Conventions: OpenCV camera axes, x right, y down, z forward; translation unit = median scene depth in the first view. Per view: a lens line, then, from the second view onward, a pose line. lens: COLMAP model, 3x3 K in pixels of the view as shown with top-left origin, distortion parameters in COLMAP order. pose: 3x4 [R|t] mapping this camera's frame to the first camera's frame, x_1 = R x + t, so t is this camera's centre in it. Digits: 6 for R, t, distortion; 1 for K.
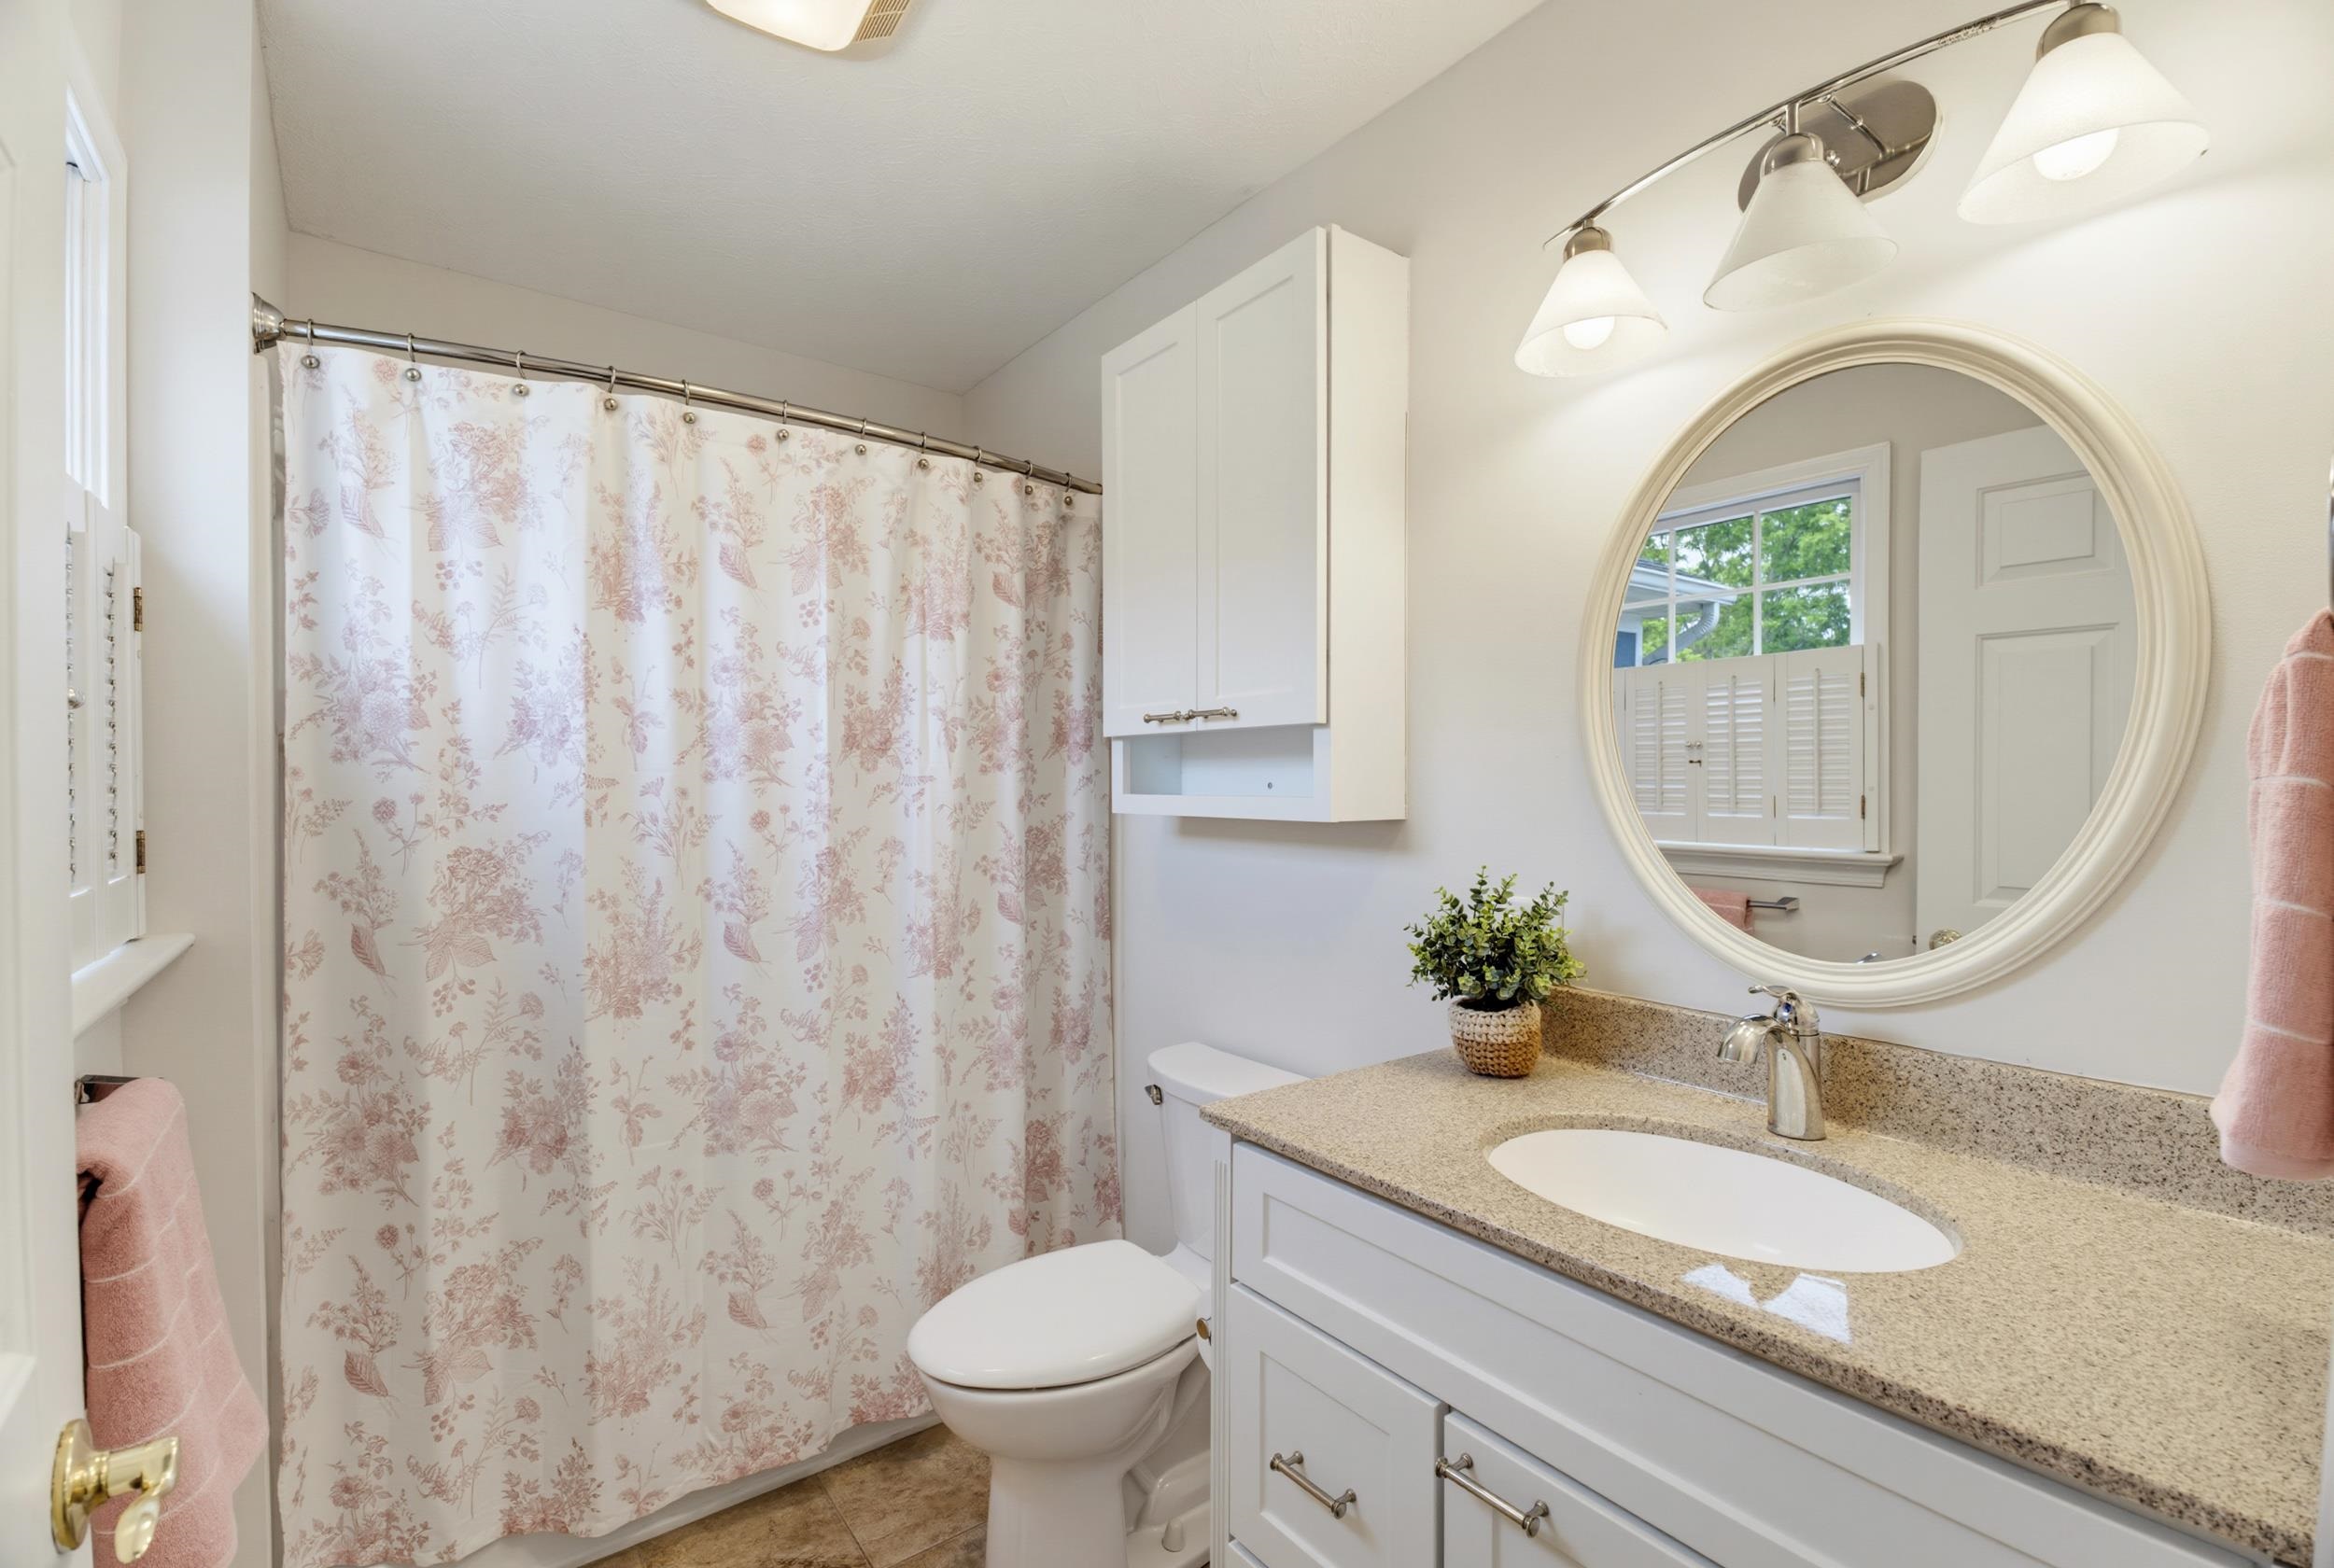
lens RADIAL K [[1038.3, 0, 1151.2], [0, 1038.3, 786.9], [0, 0, 1]] dist [0.009913, -0.009000]
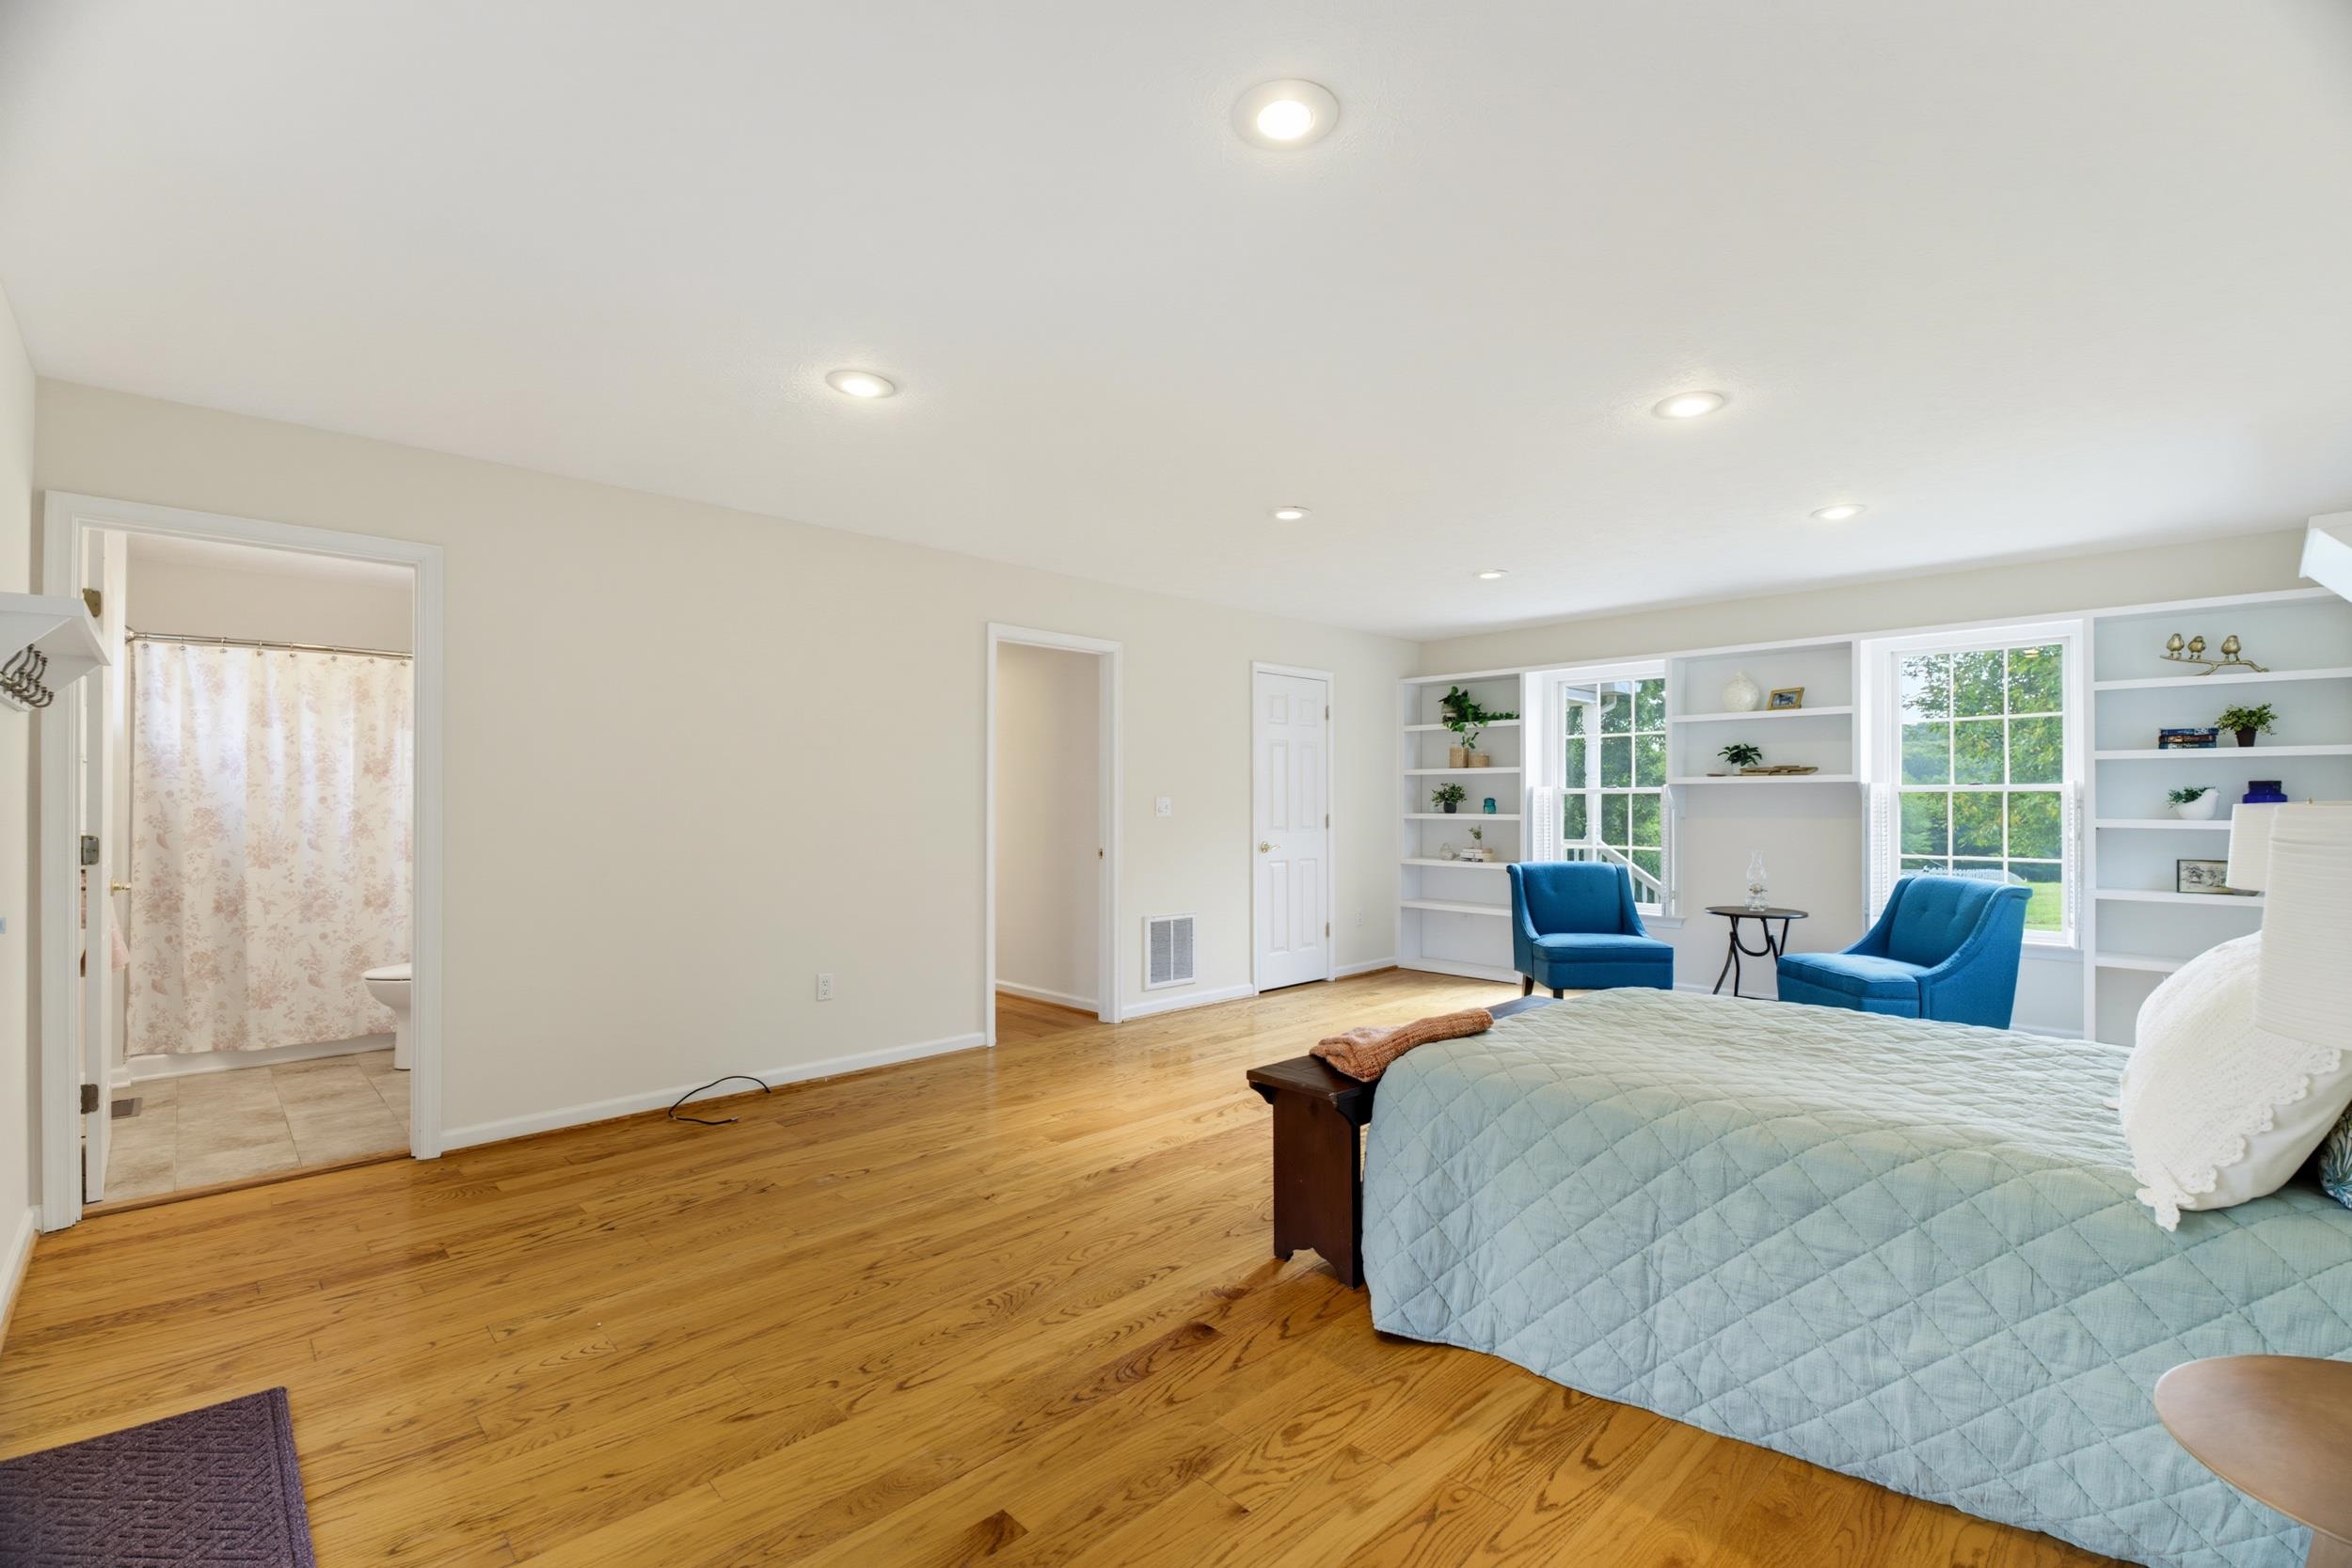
lens RADIAL K [[1046.3, 0, 1191.1], [0, 1046.3, 785.0], [0, 0, 1]] dist [0.009913, -0.009000]
pose [[0.991612, 0.006811, 0.129072, 1.651986], [-0.005361, 0.999919, -0.011581, 0.014436], [-0.129140, 0.010791, 0.991568, -2.188311]]
